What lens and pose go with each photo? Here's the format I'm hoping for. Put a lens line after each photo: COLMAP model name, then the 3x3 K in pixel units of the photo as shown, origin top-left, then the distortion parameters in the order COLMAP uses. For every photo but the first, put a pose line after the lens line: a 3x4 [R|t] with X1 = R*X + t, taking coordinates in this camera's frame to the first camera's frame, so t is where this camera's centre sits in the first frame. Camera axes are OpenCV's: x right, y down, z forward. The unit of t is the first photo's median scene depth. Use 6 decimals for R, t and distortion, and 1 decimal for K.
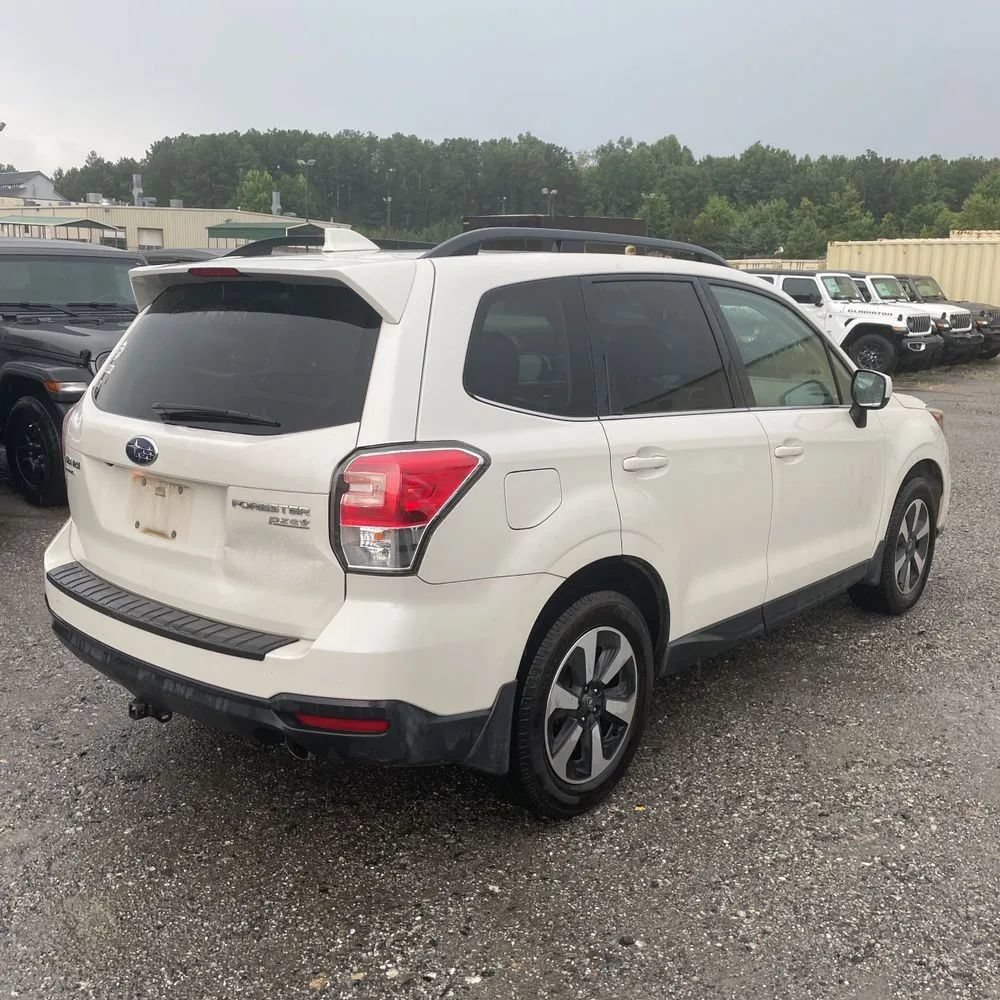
lens RADIAL K [[1013.8, 0, 507.2], [0, 1013.8, 501.0], [0, 0, 1]] dist [0.094231, -0.128399]
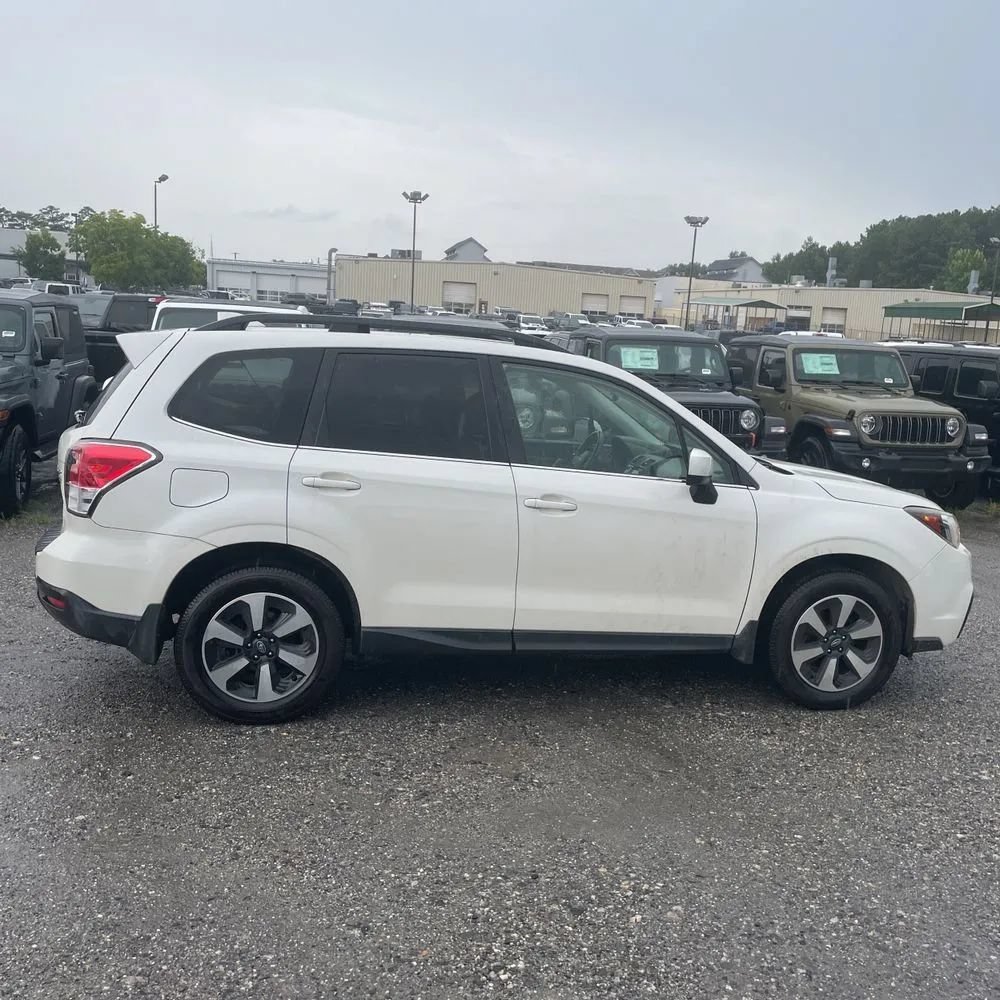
lens RADIAL K [[1015.6, 0, 516.2], [0, 1015.6, 494.6], [0, 0, 1]] dist [0.095929, -0.140474]
pose [[0.795710, 0.120080, -0.593656, 0.807421], [-0.166764, 0.985701, -0.024143, -0.022250], [0.582268, 0.118212, 0.804357, 0.032642]]
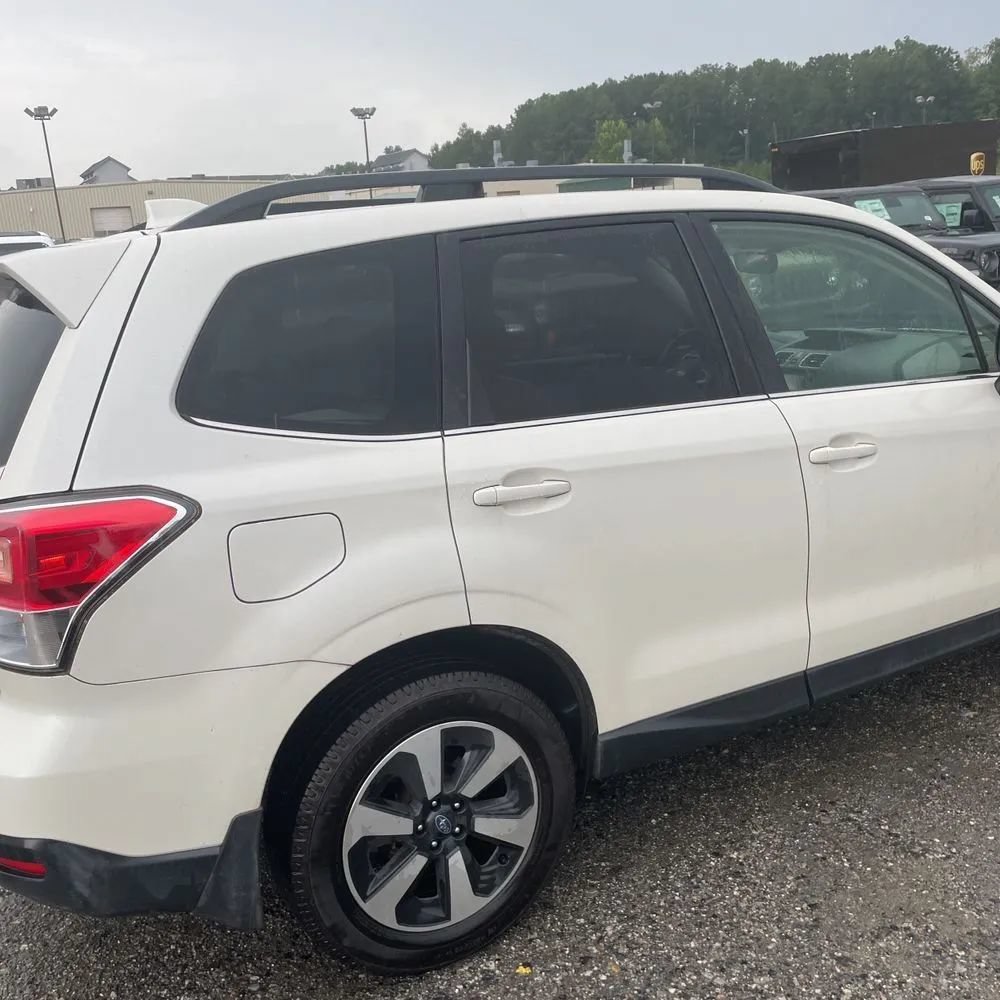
lens RADIAL K [[1013.8, 0, 507.2], [0, 1013.8, 501.0], [0, 0, 1]] dist [0.094231, -0.128399]
pose [[0.938286, 0.001131, -0.345858, 0.260848], [0.016796, 0.998666, 0.048833, -0.046562], [0.345452, -0.051629, 0.937015, 0.234924]]
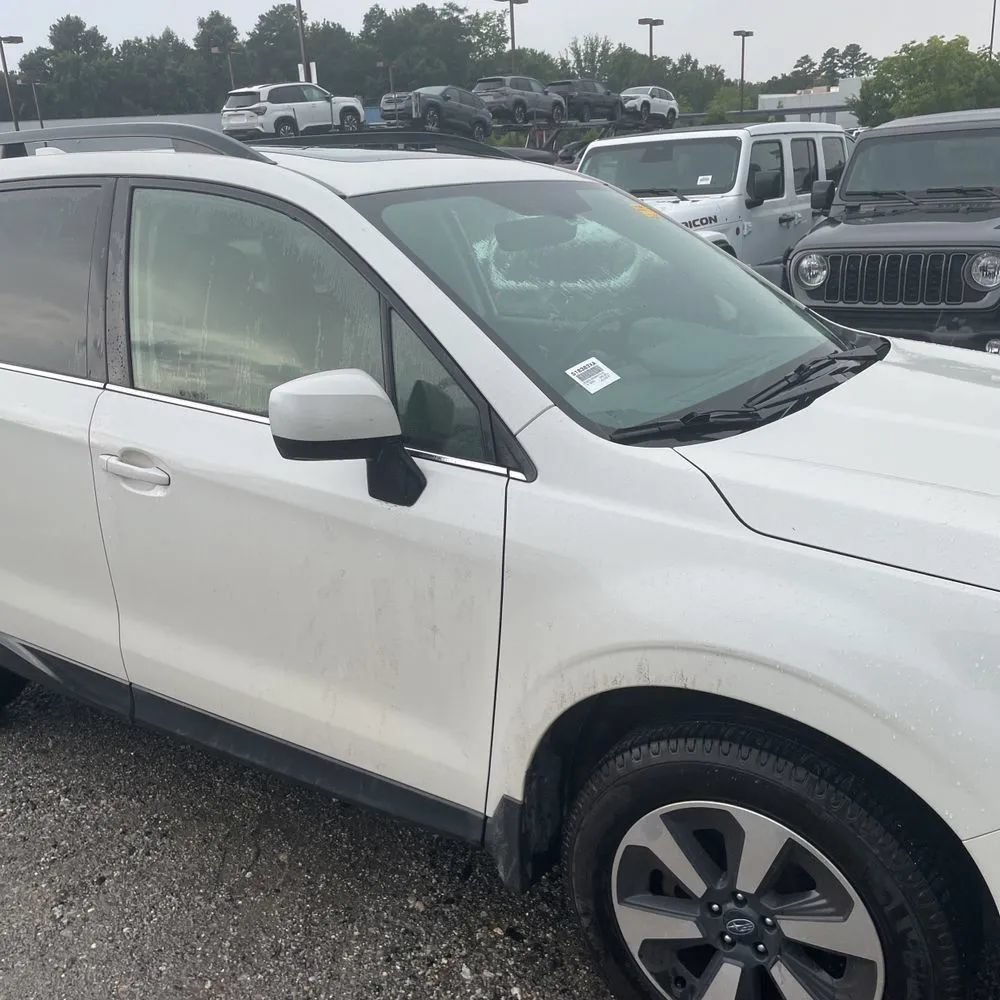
lens RADIAL K [[1013.4, 0, 493.9], [0, 1013.4, 507.0], [0, 0, 1]] dist [0.091757, -0.126017]
pose [[0.125811, 0.281866, -0.951169, 0.763276], [-0.159838, 0.952021, 0.260976, -0.189902], [0.979093, 0.119199, 0.164828, 0.959611]]
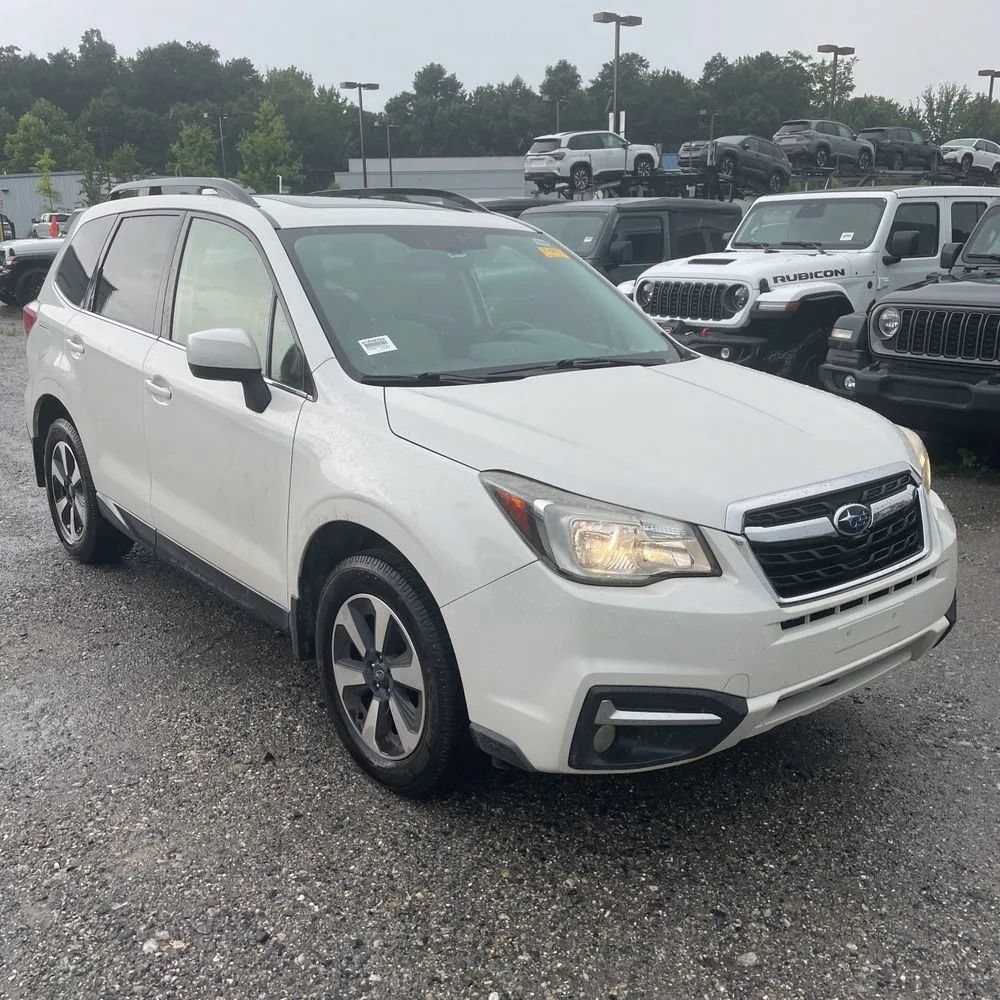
lens RADIAL K [[1013.4, 0, 493.9], [0, 1013.4, 507.0], [0, 0, 1]] dist [0.091757, -0.126017]
pose [[-0.175124, 0.242903, -0.954112, 1.023023], [-0.210108, 0.937543, 0.277249, -0.243920], [0.961866, 0.249019, -0.113150, 1.251948]]
